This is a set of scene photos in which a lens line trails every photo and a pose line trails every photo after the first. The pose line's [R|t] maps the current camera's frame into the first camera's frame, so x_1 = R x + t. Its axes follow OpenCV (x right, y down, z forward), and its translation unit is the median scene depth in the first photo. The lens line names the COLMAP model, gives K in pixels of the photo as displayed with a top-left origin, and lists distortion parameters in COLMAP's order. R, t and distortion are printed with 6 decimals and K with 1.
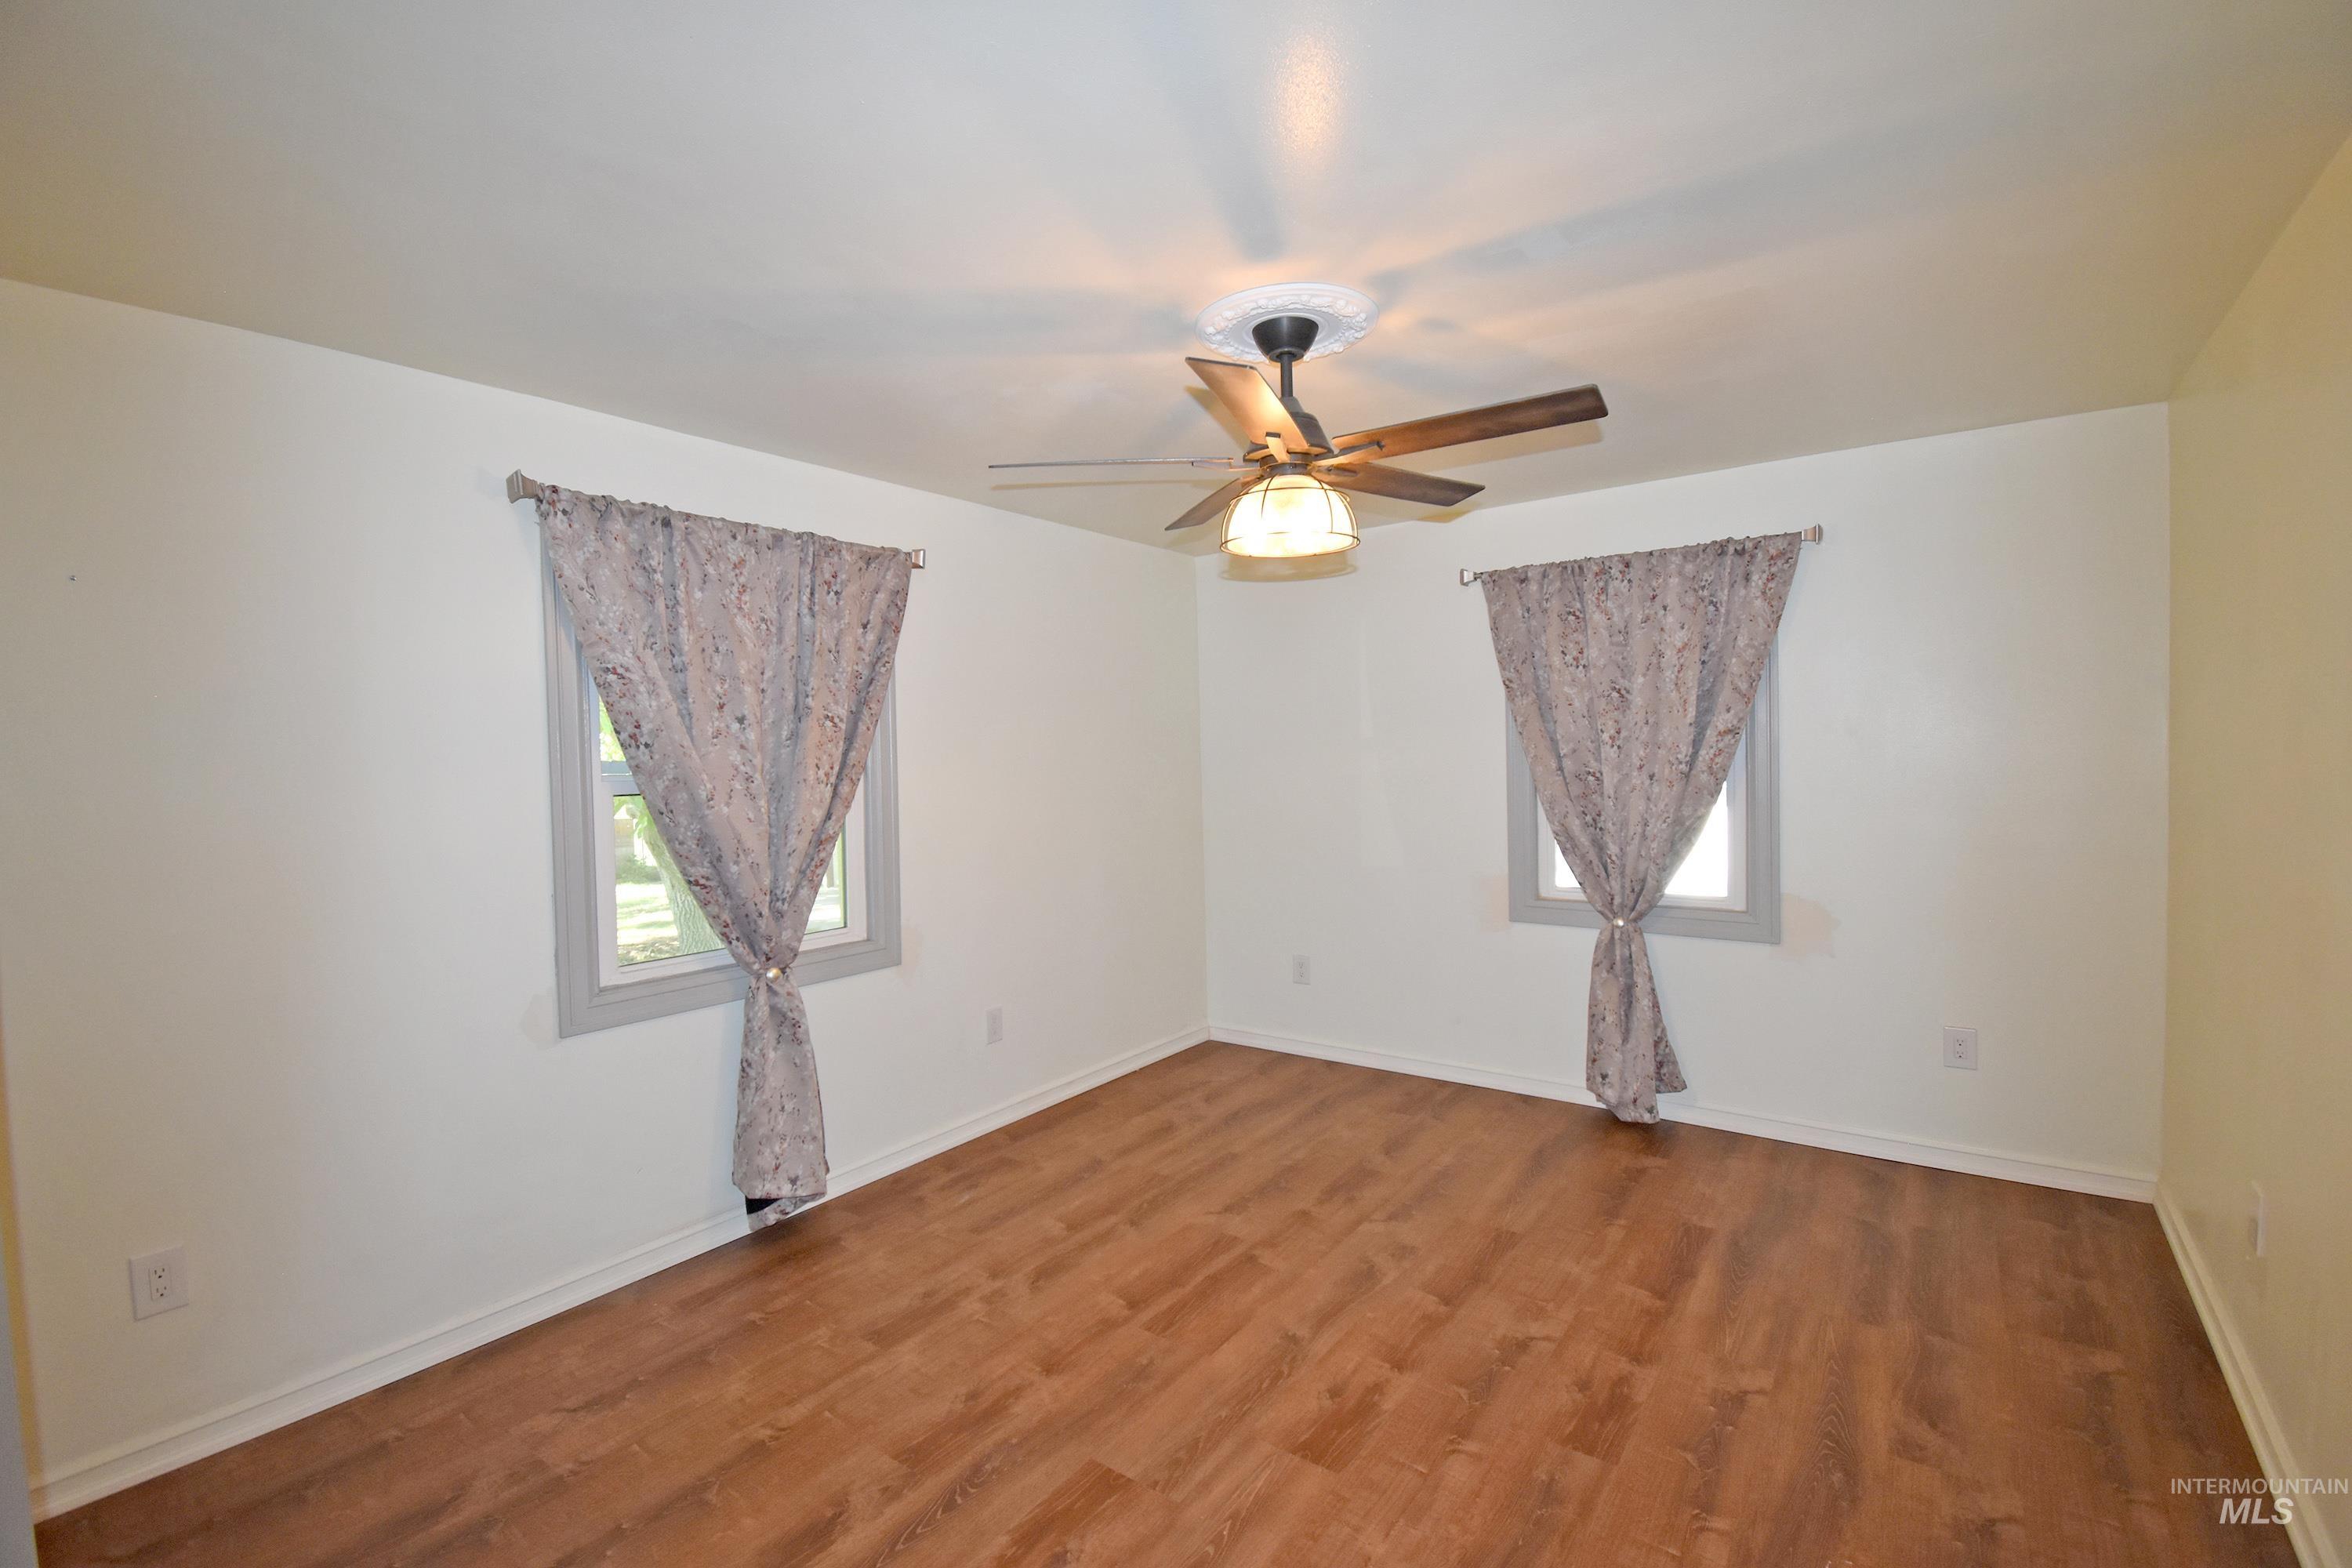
lens RADIAL K [[1039.2, 0, 1169.7], [0, 1039.2, 780.2], [0, 0, 1]] dist [0.004058, 0.000220]
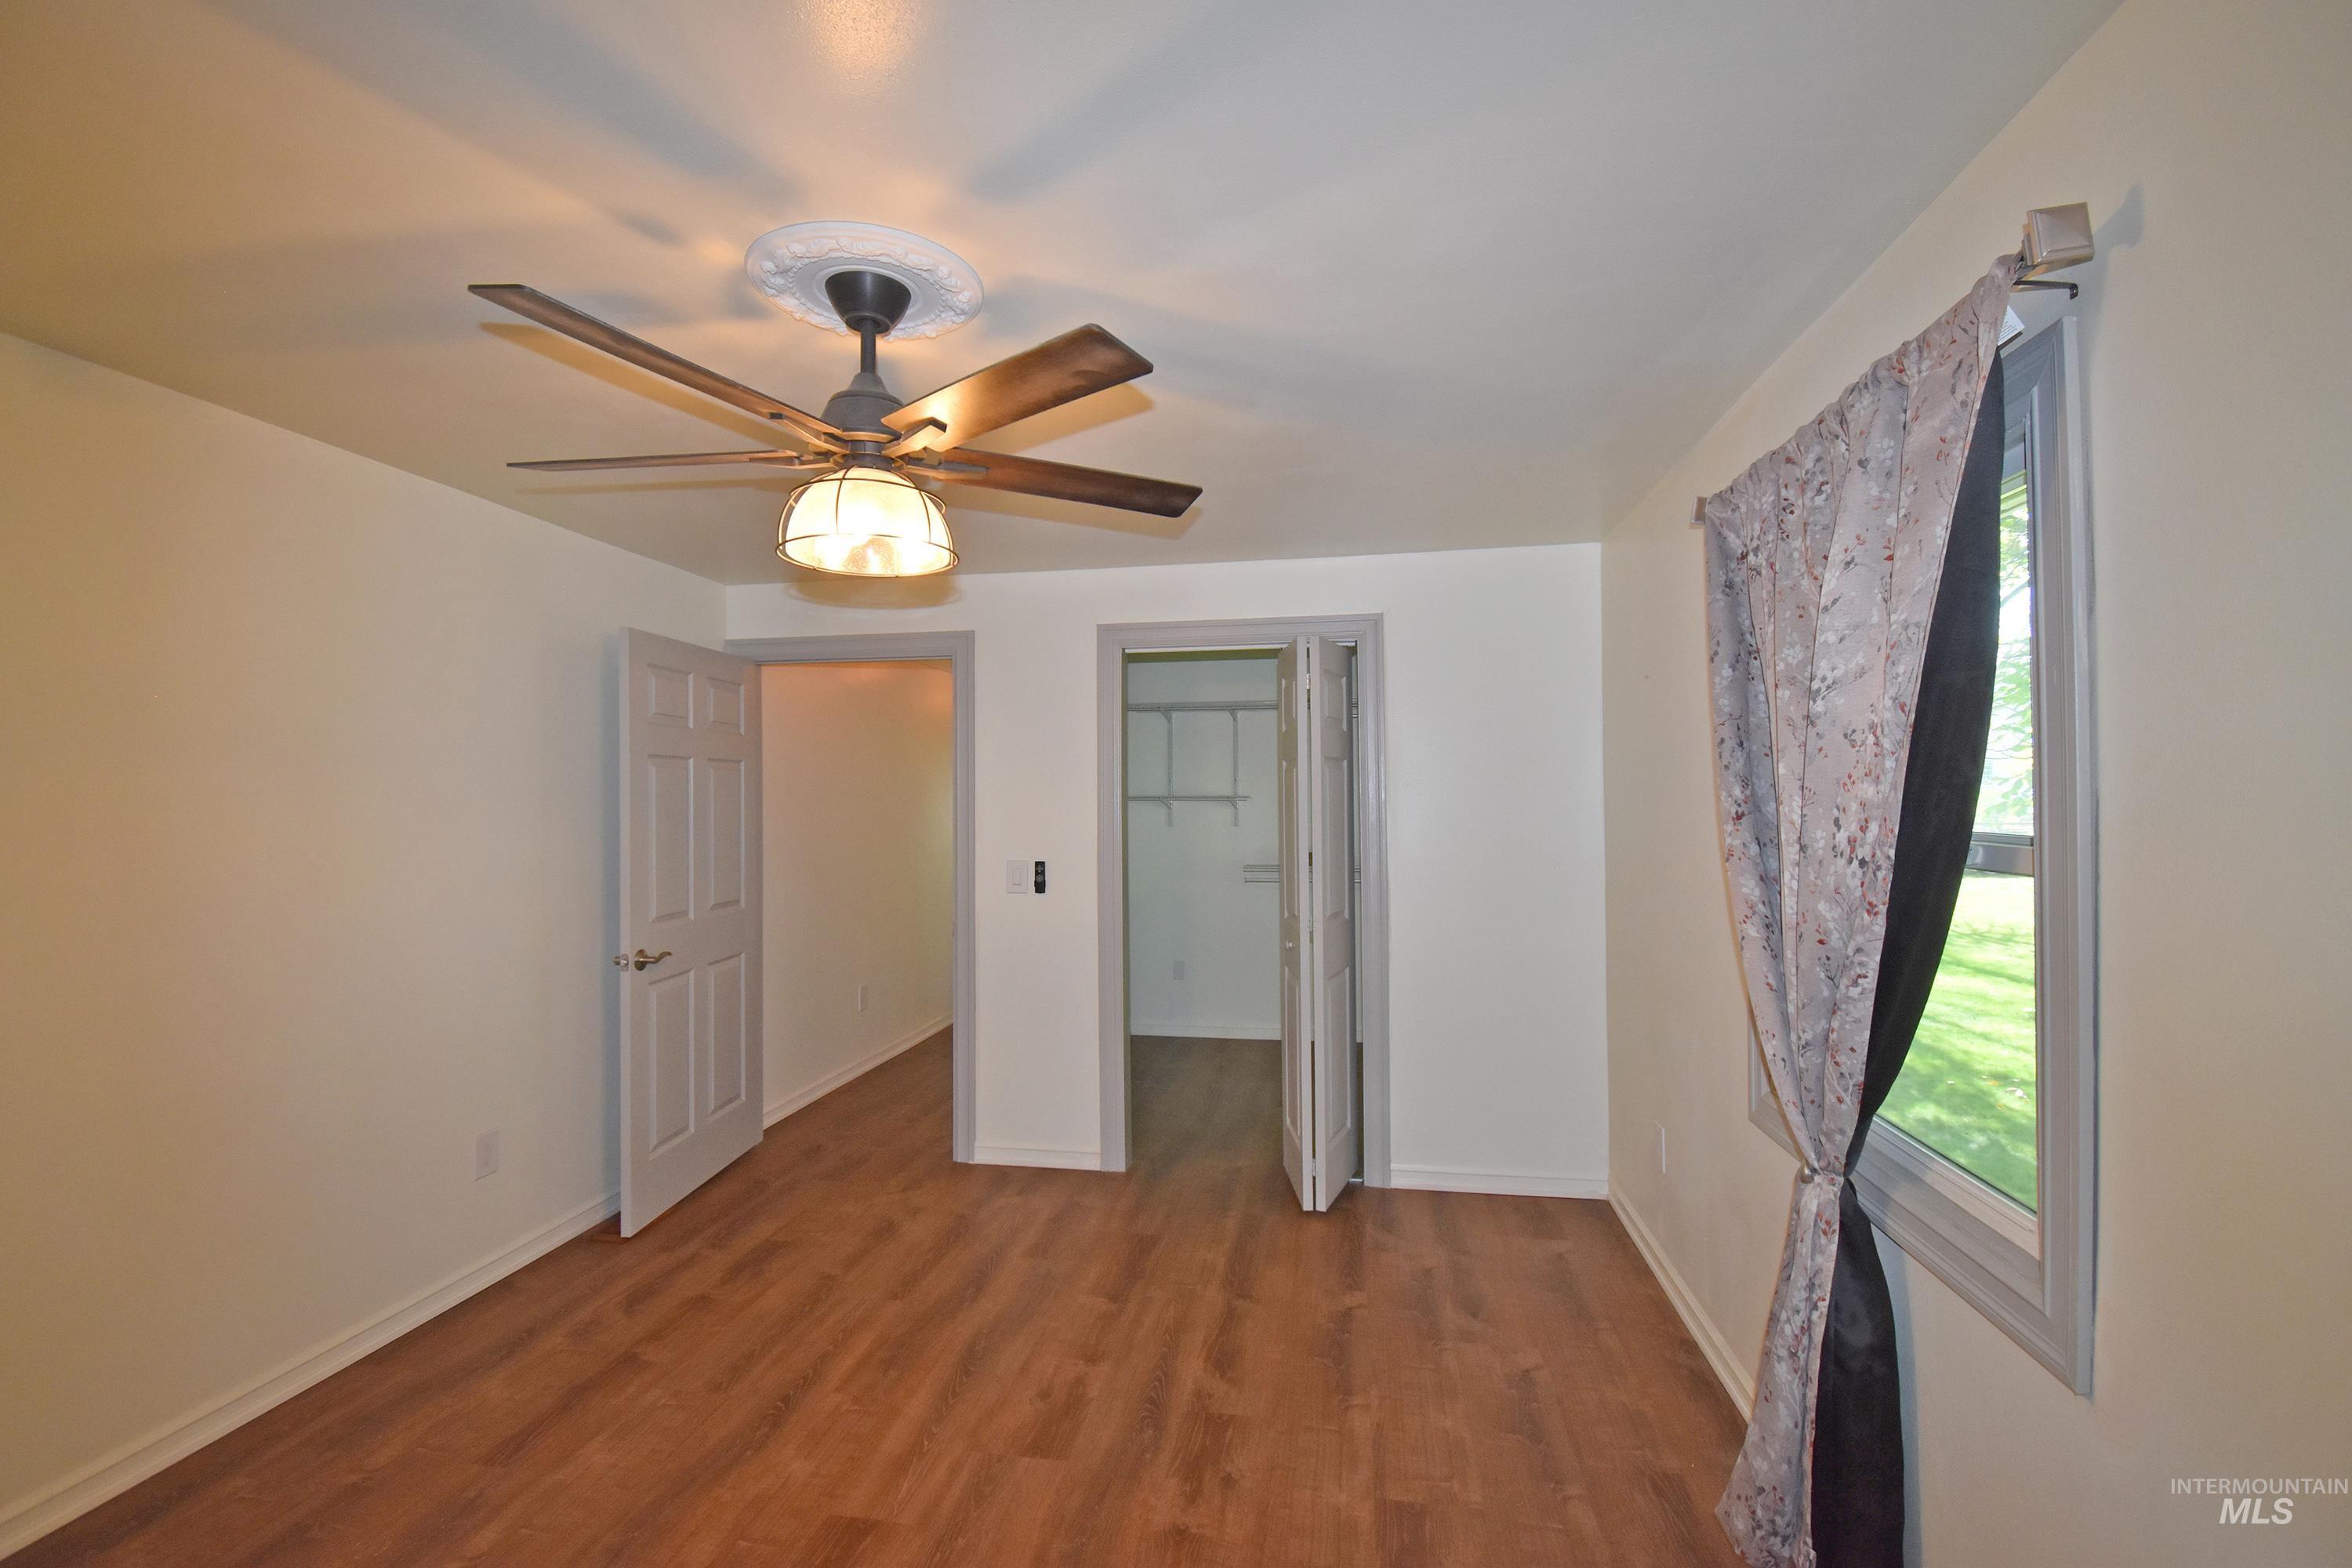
lens RADIAL K [[1039.2, 0, 1168.6], [0, 1039.2, 778.7], [0, 0, 1]] dist [0.004058, 0.000220]
pose [[-0.894240, 0.021782, -0.447058, 0.295883], [0.014253, 0.999694, 0.020197, -0.076947], [0.447361, 0.011689, -0.894277, 1.984267]]
